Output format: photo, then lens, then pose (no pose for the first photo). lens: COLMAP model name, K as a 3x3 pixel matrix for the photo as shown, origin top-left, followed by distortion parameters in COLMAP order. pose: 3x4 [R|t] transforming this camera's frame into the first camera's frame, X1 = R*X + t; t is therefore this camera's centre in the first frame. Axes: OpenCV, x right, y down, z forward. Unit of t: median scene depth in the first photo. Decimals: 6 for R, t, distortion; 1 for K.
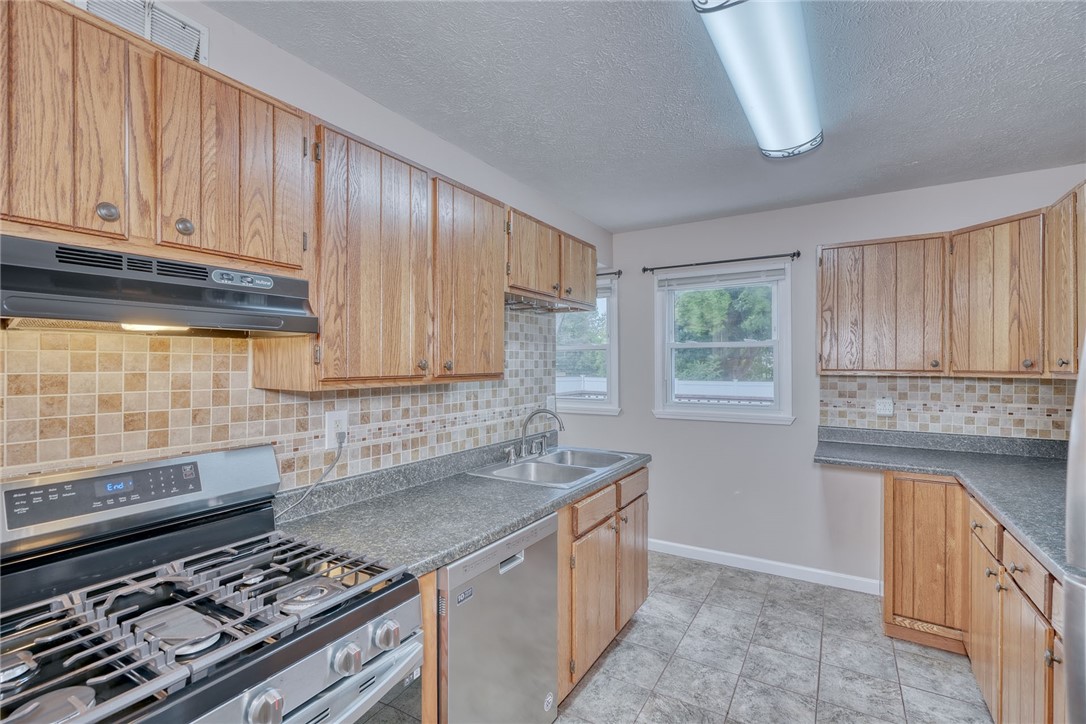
lens RADIAL K [[495.7, 0, 541.6], [0, 495.7, 363.5], [0, 0, 1]] dist [-0.006829, 0.003377]
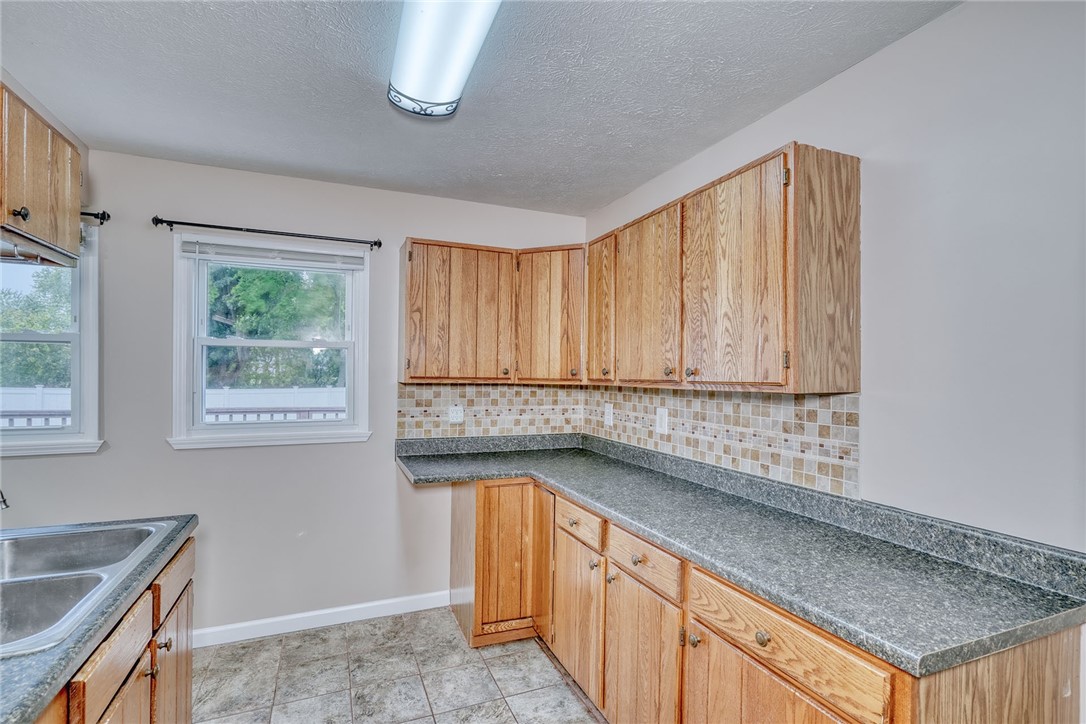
lens RADIAL K [[495.7, 0, 510.0], [0, 495.7, 373.0], [0, 0, 1]] dist [-0.006829, 0.003377]
pose [[0.588010, 0.005716, 0.808834, -0.048657], [-0.012012, 0.999926, 0.001666, 0.001396], [-0.808765, -0.010696, 0.588035, 0.309836]]
